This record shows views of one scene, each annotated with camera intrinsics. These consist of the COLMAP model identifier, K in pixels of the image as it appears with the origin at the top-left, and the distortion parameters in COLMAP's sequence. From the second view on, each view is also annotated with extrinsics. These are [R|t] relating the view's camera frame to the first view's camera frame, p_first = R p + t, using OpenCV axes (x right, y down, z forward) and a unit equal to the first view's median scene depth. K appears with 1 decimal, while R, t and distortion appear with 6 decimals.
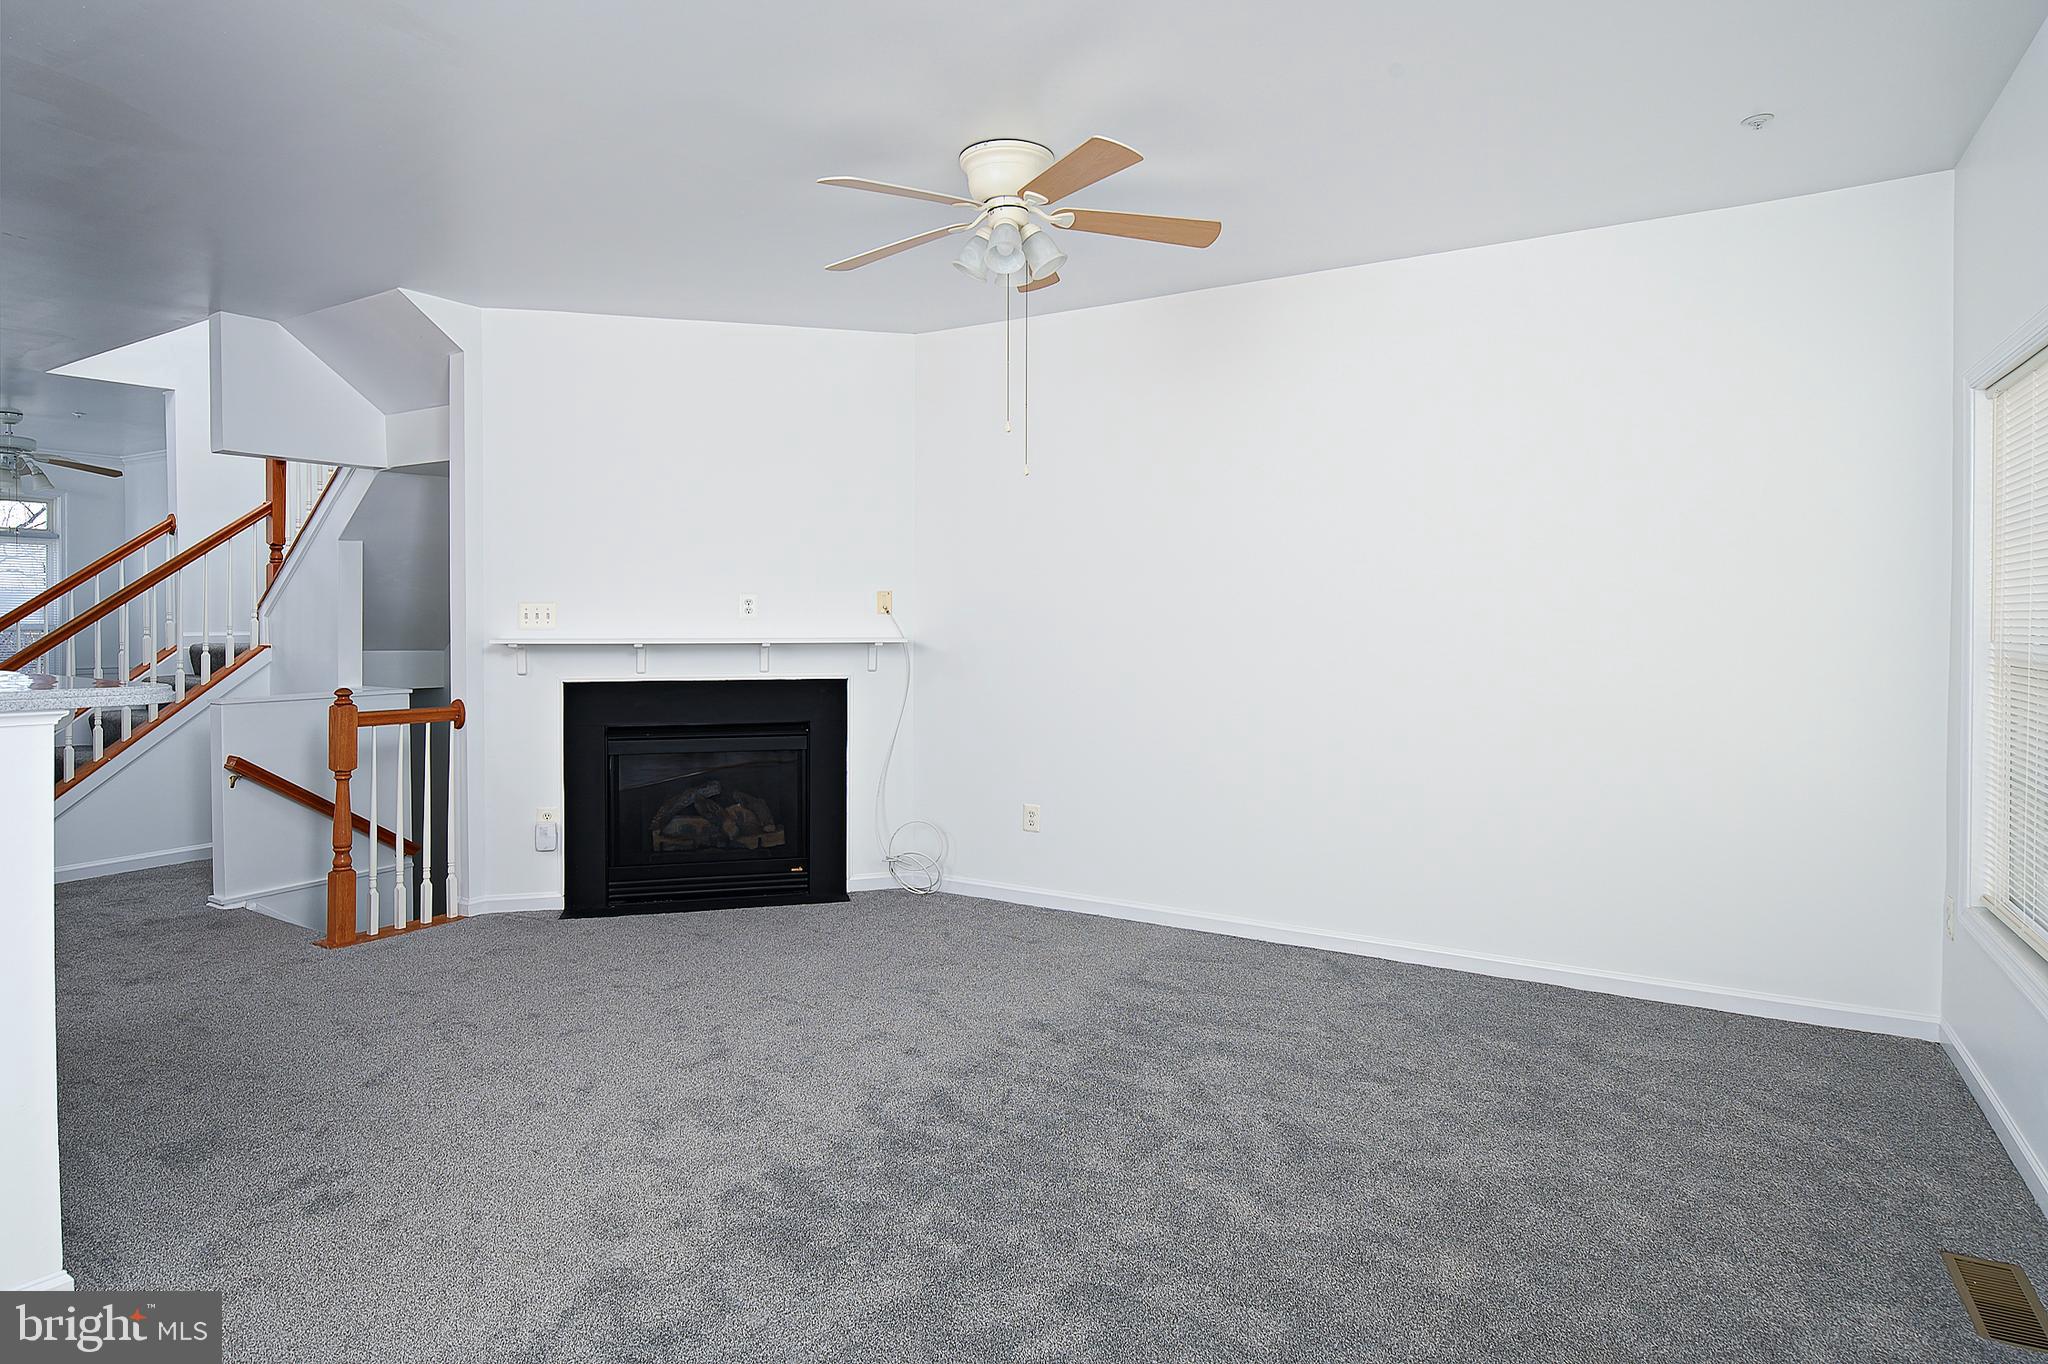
lens RADIAL K [[1113.2, 0, 1017.8], [0, 1113.2, 627.6], [0, 0, 1]] dist [-0.004050, -0.003243]
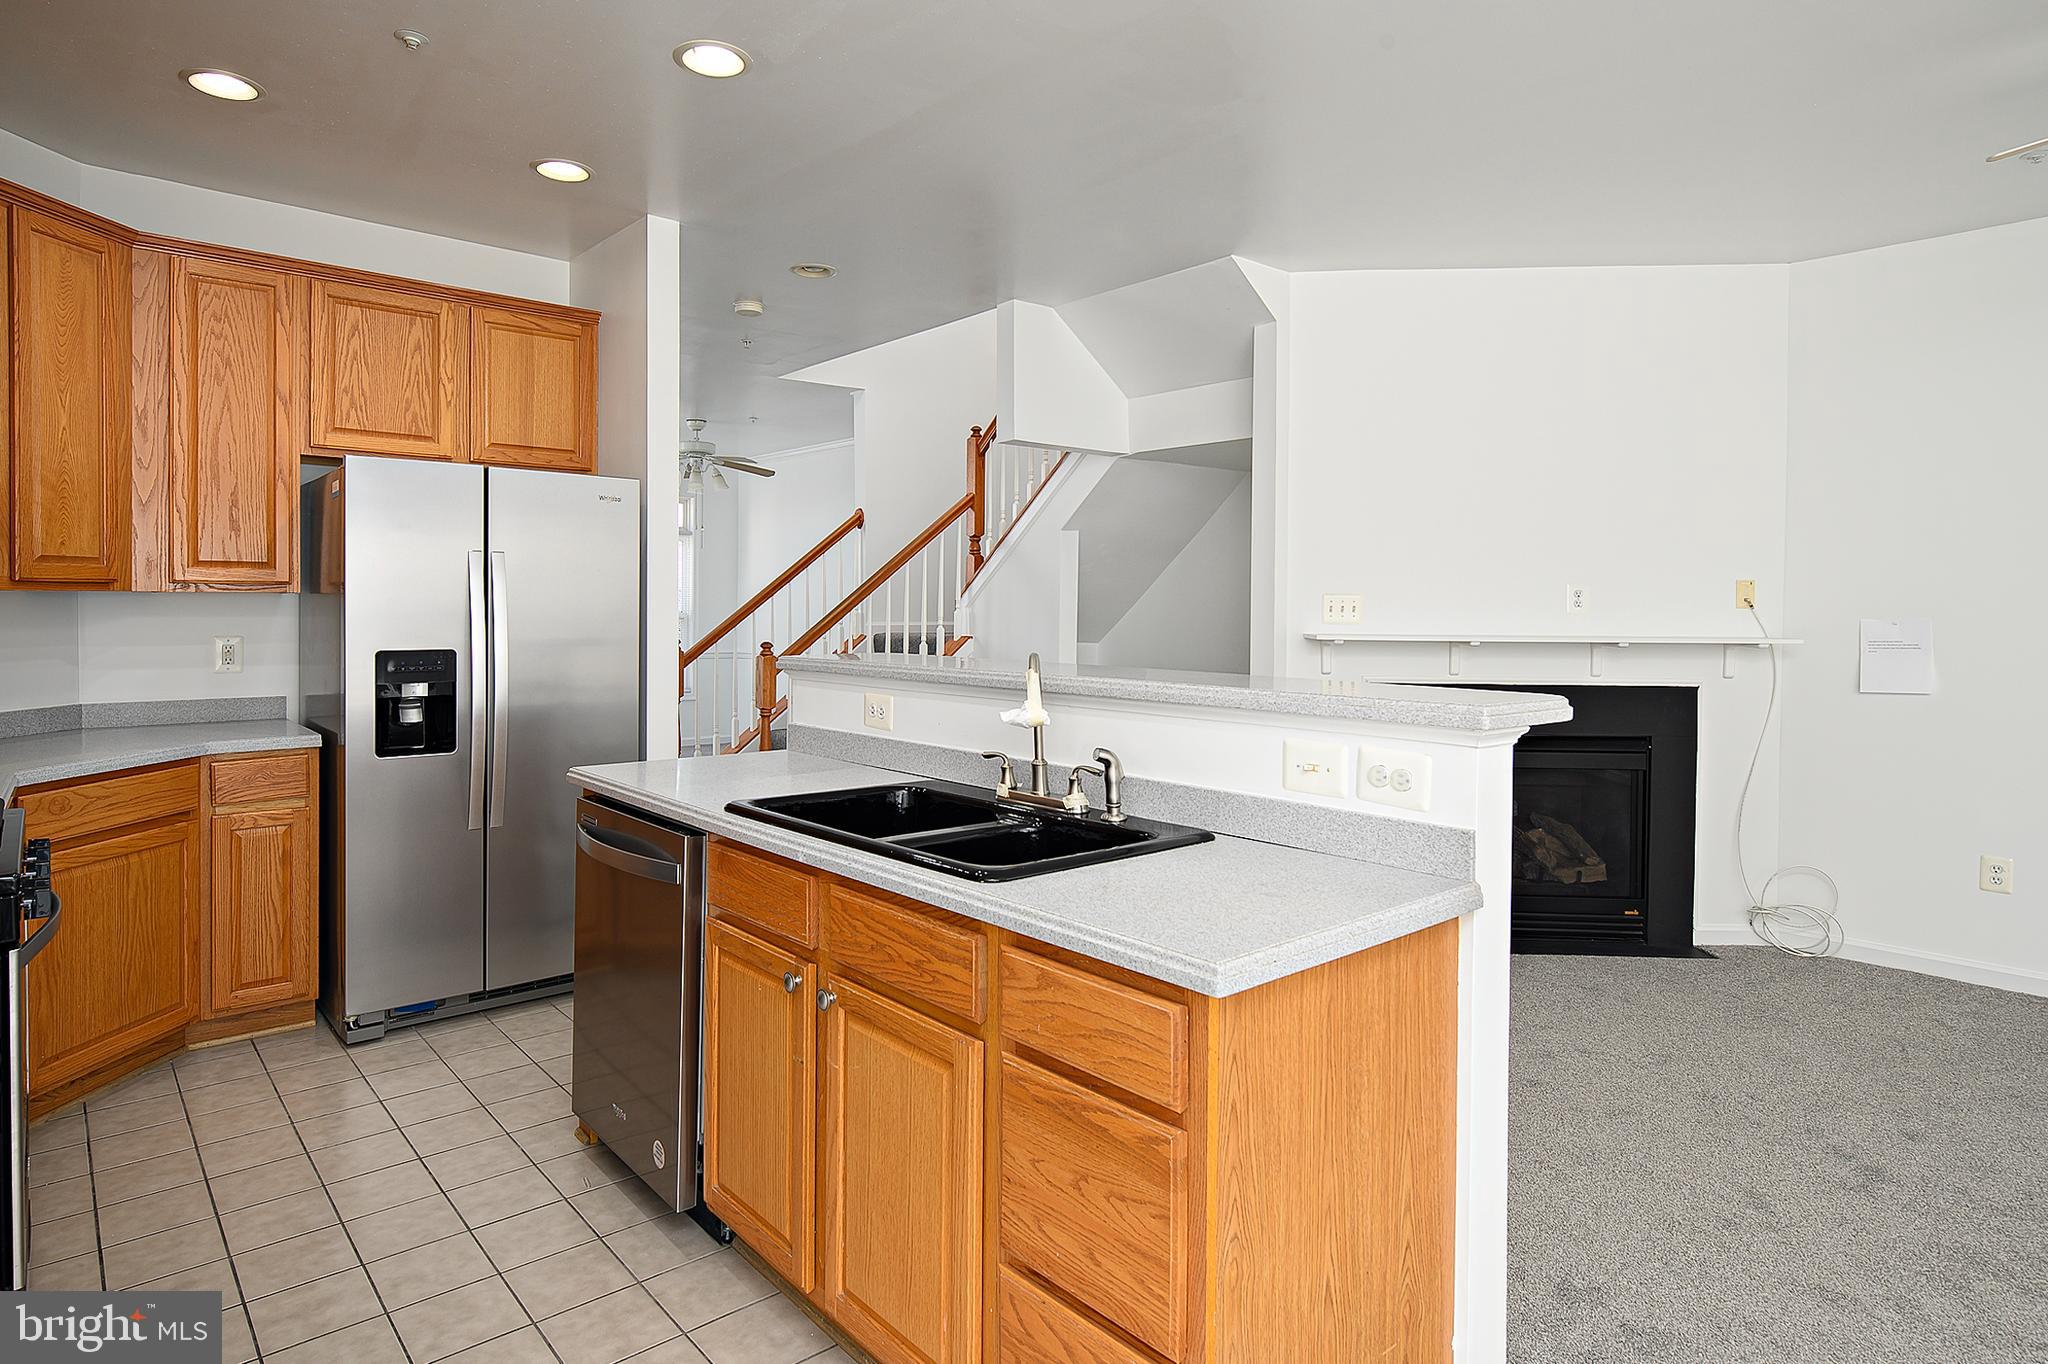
lens RADIAL K [[1153.9, 0, 1020.2], [0, 1153.9, 627.5], [0, 0, 1]] dist [-0.003319, -0.001687]
pose [[0.948657, 0.009965, -0.316148, -0.360258], [-0.008345, 0.999944, 0.006478, 0.000723], [0.316195, -0.003507, 0.948688, 0.031088]]
